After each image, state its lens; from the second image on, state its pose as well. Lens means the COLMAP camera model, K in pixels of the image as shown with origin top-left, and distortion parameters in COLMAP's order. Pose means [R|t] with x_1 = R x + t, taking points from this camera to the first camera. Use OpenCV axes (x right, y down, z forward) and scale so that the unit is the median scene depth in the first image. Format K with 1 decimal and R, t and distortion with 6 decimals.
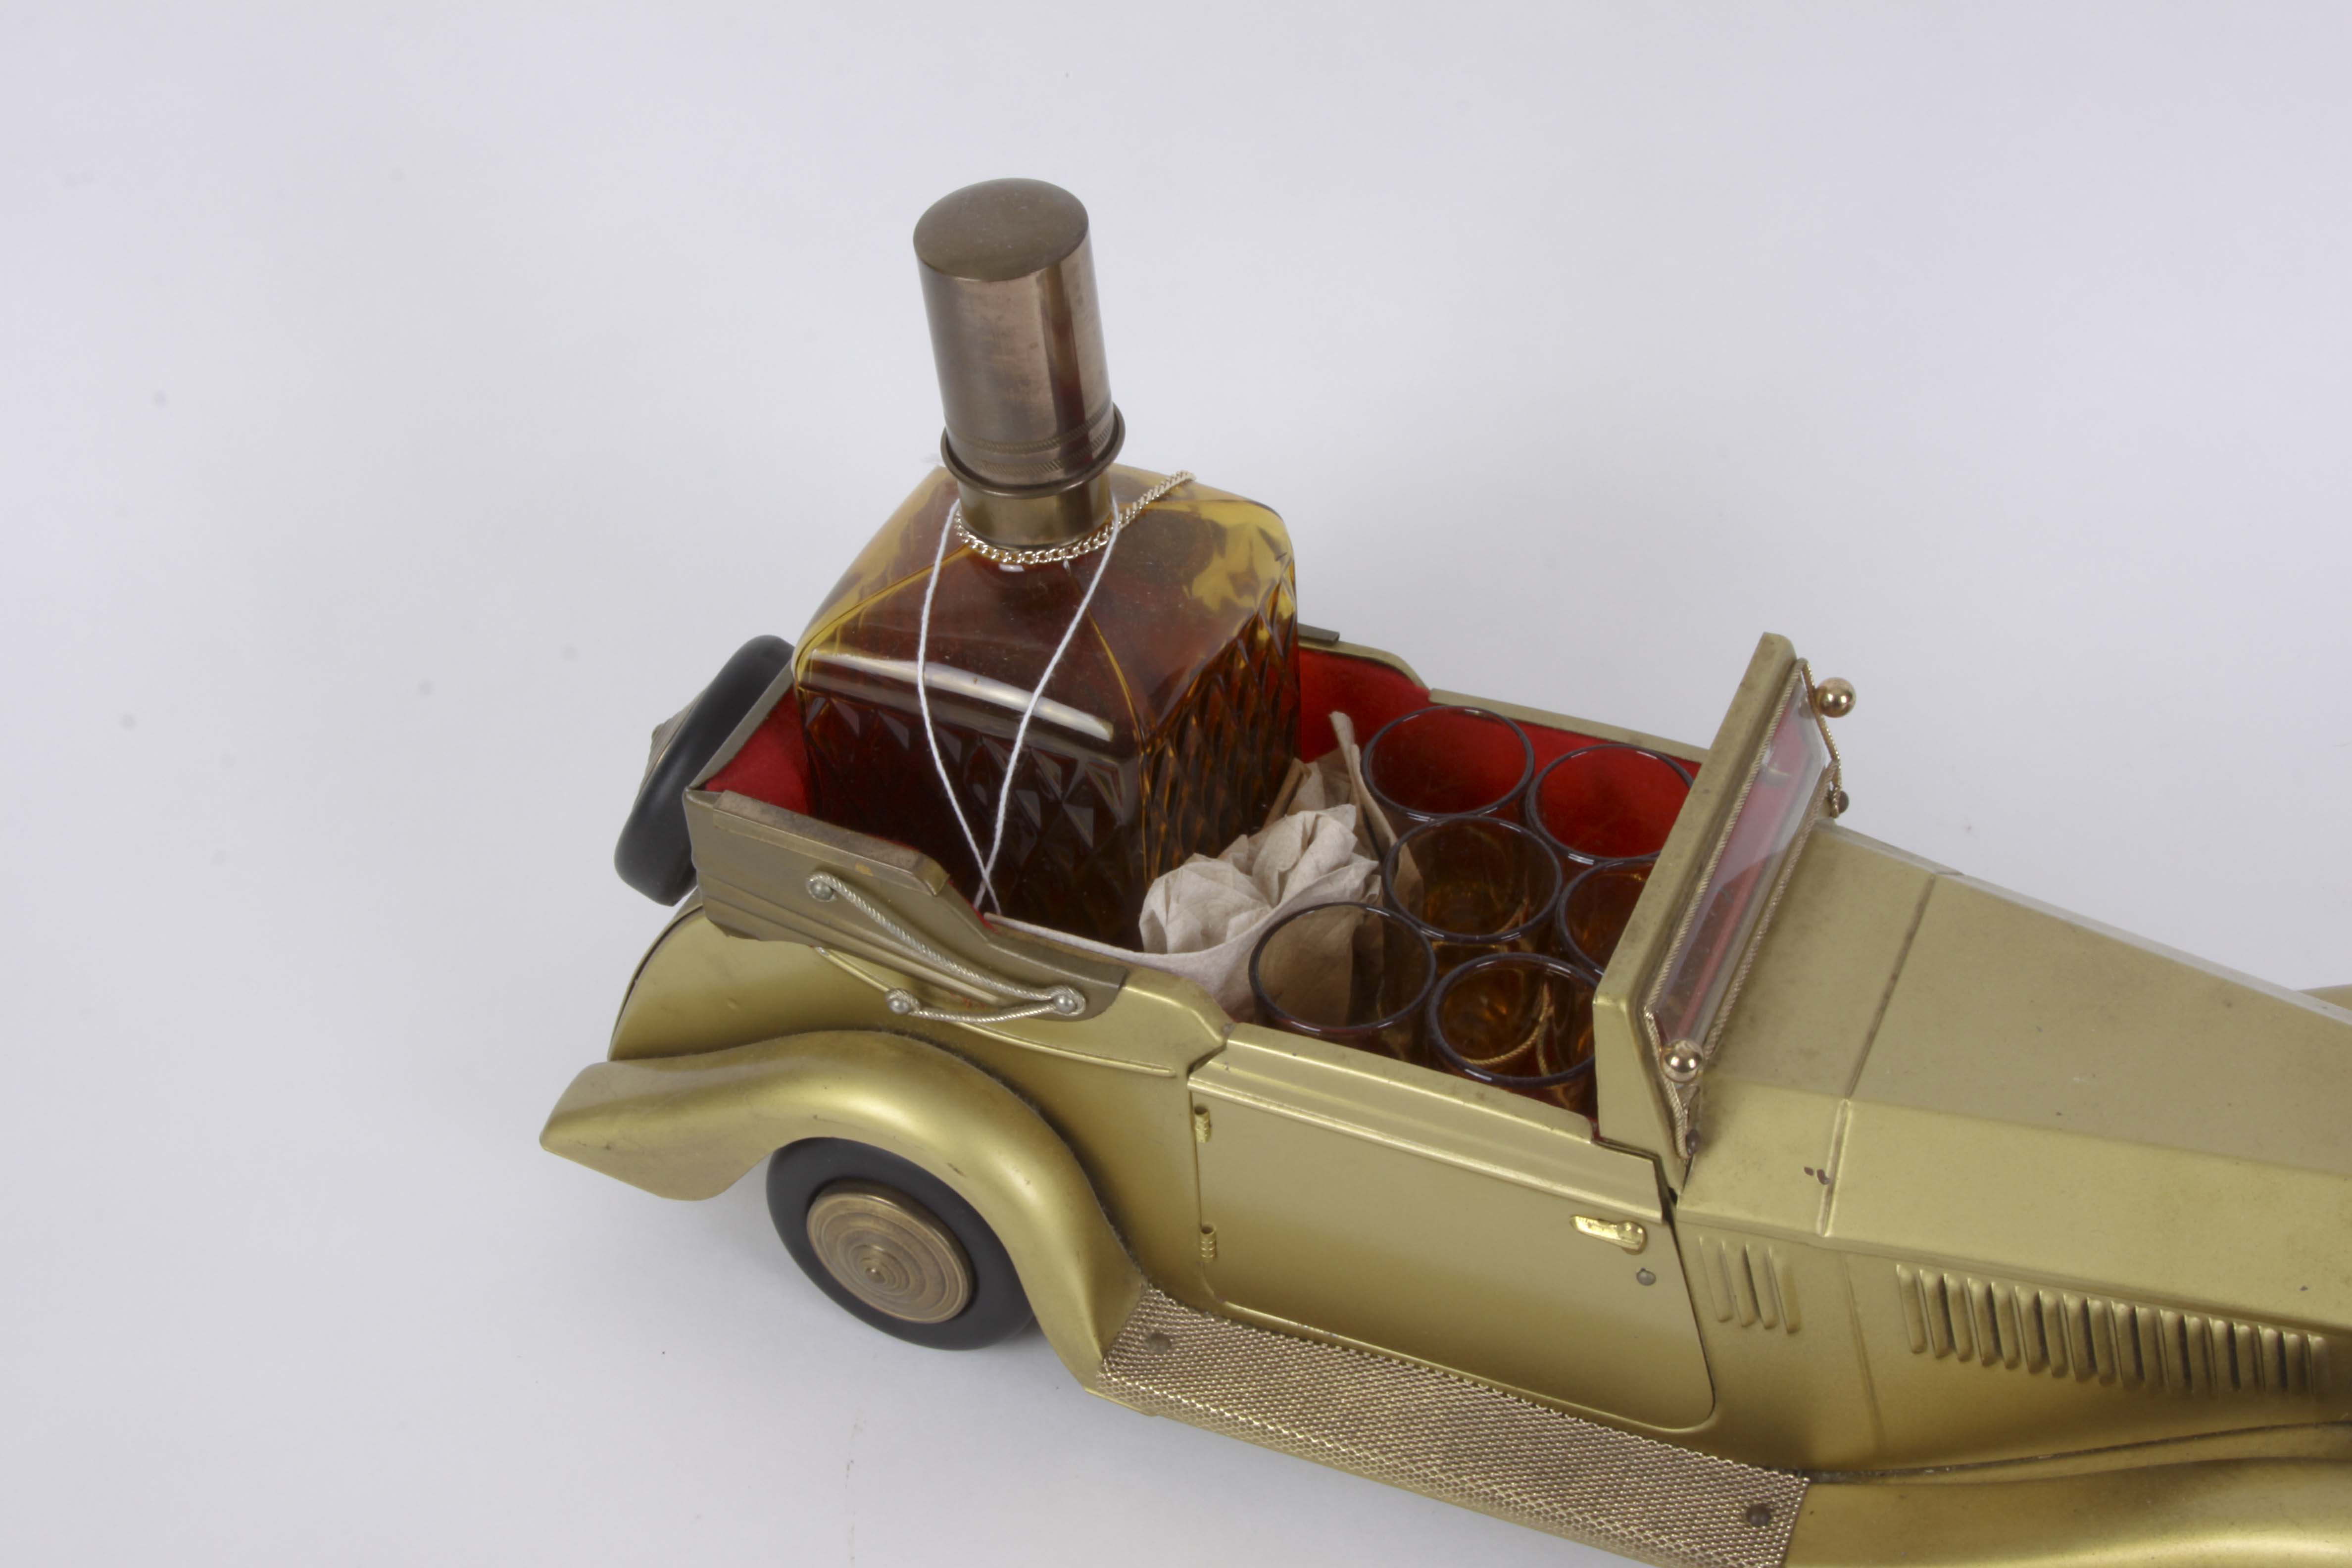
lens RADIAL K [[3396.9, 0, 1176.0], [0, 3396.9, 784.0], [0, 0, 1]] dist [-0.063497, 0.070694]
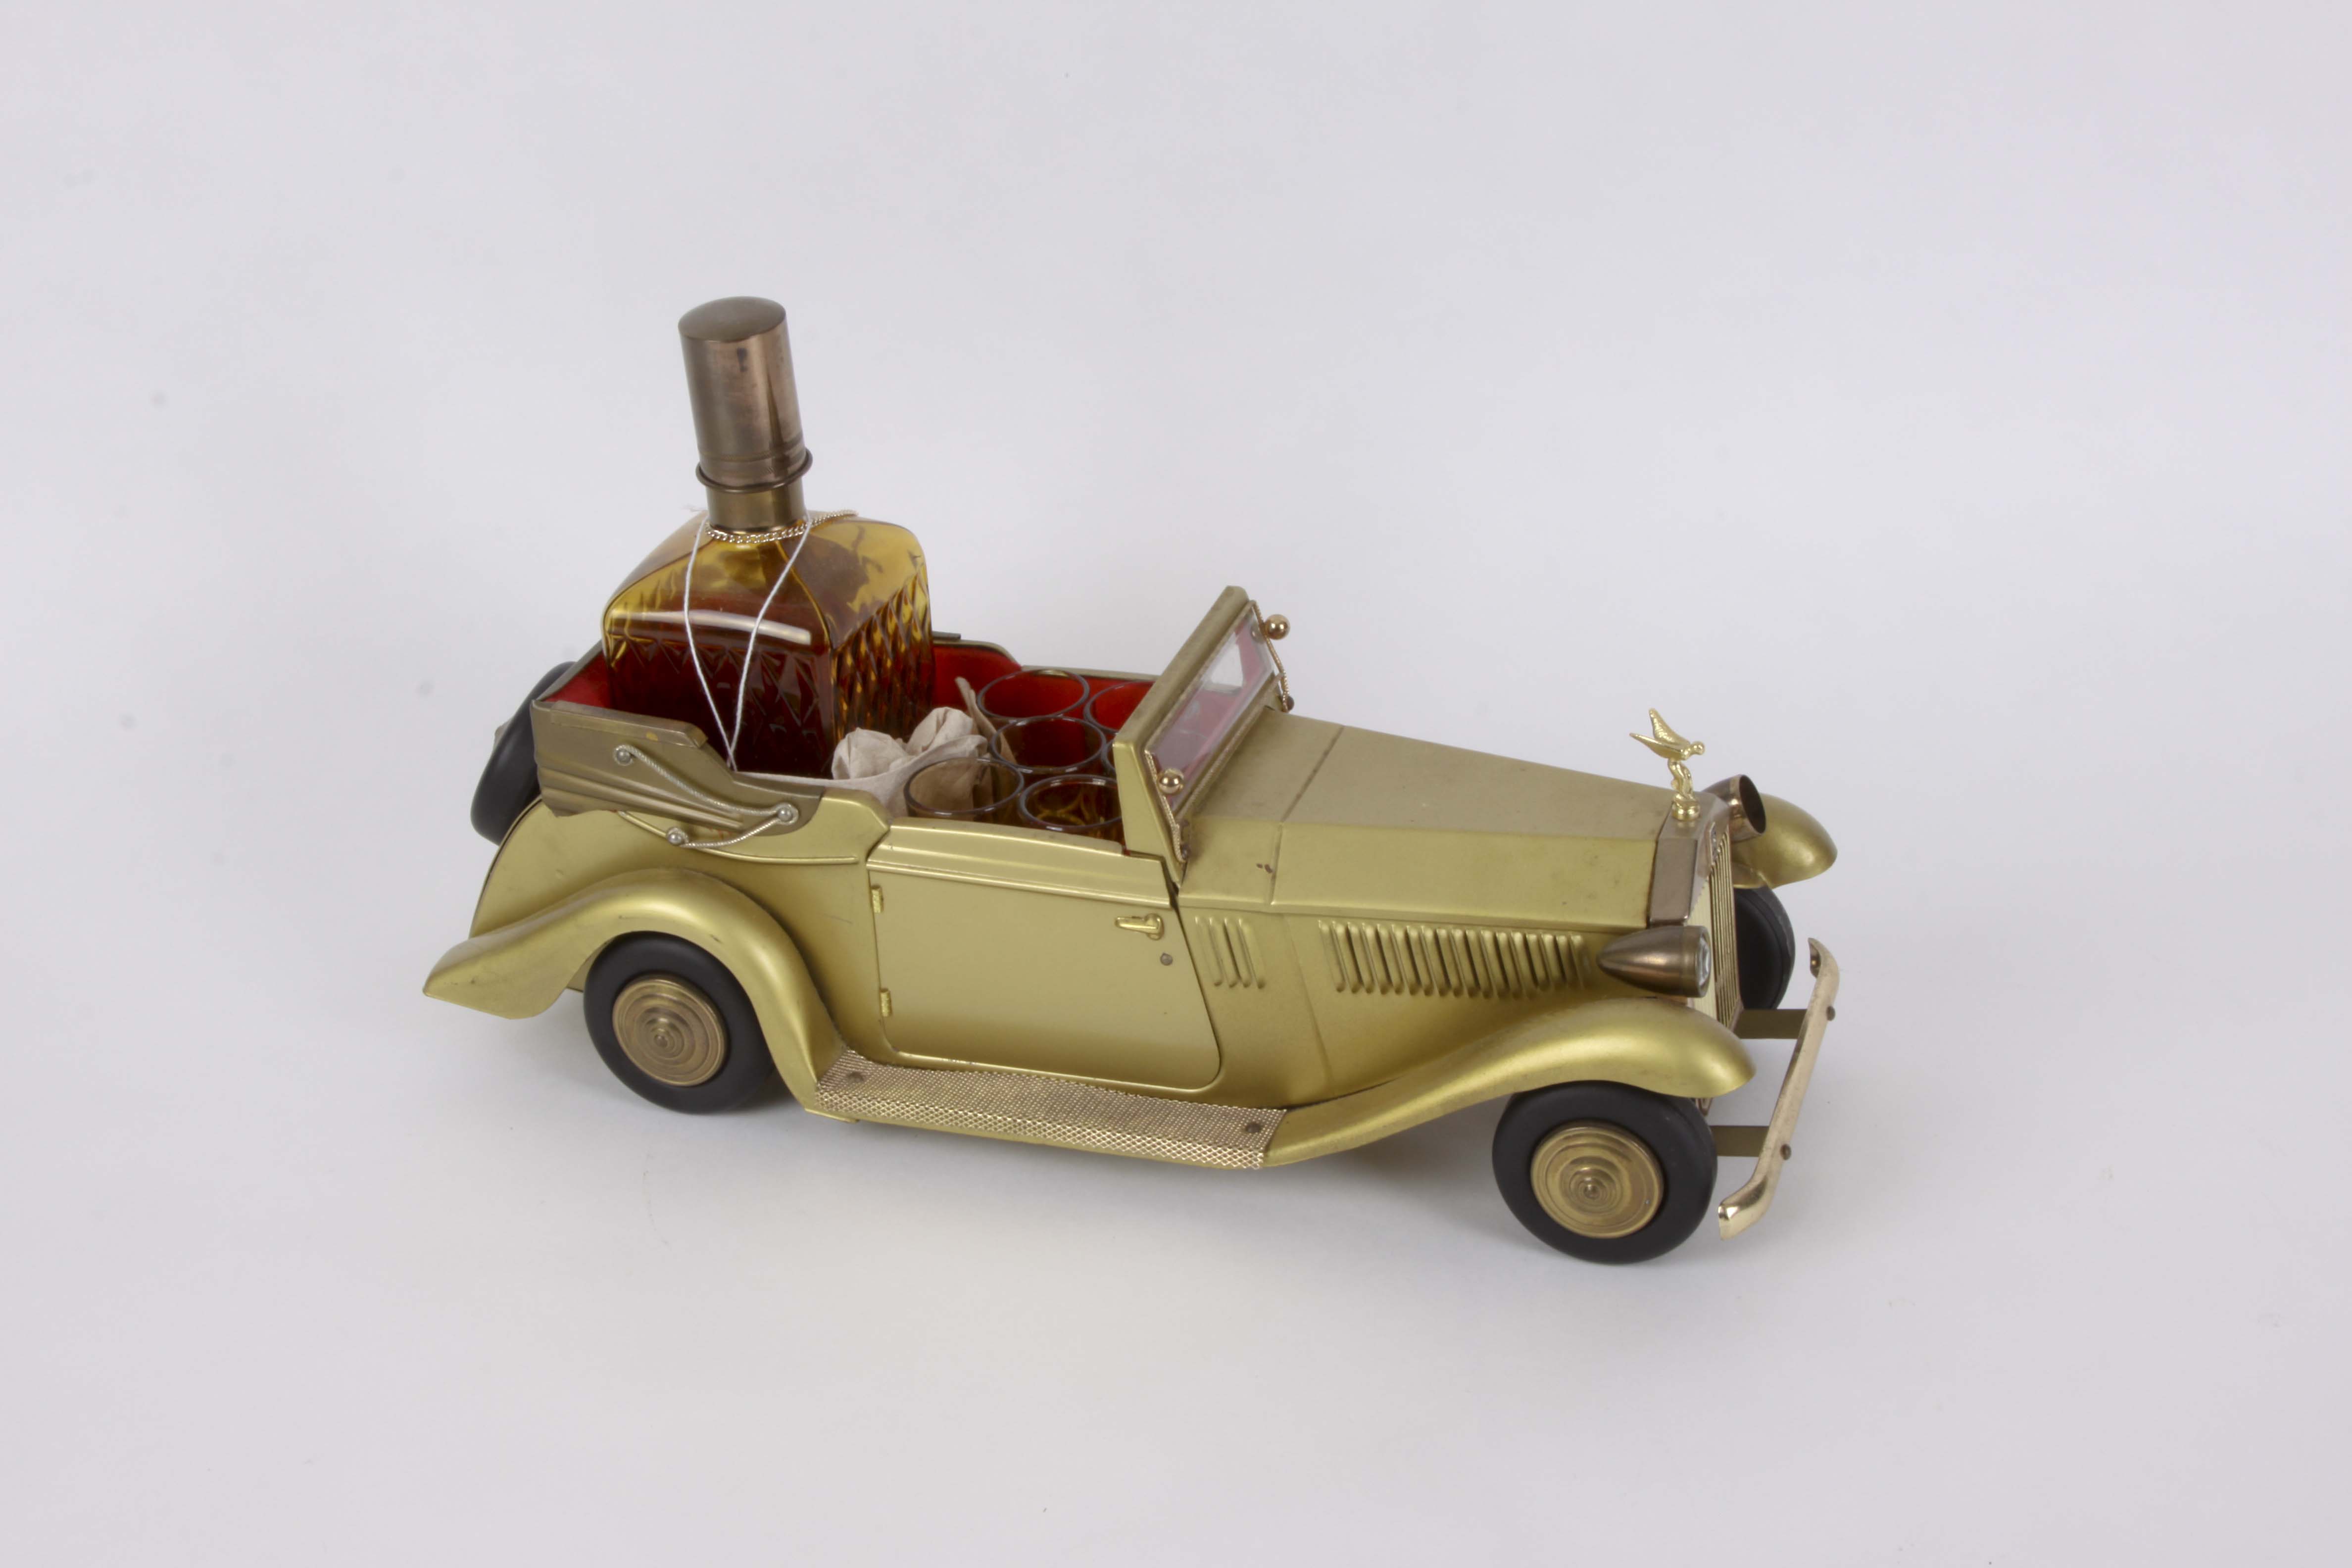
lens RADIAL K [[3904.1, 0, 1176.0], [0, 3904.1, 784.0], [0, 0, 1]] dist [-0.012859, 0.017290]
pose [[0.996163, -0.035100, 0.080176, 0.002620], [0.053453, 0.969359, -0.239762, 0.485132], [-0.069304, 0.243127, 0.967515, -0.731931]]
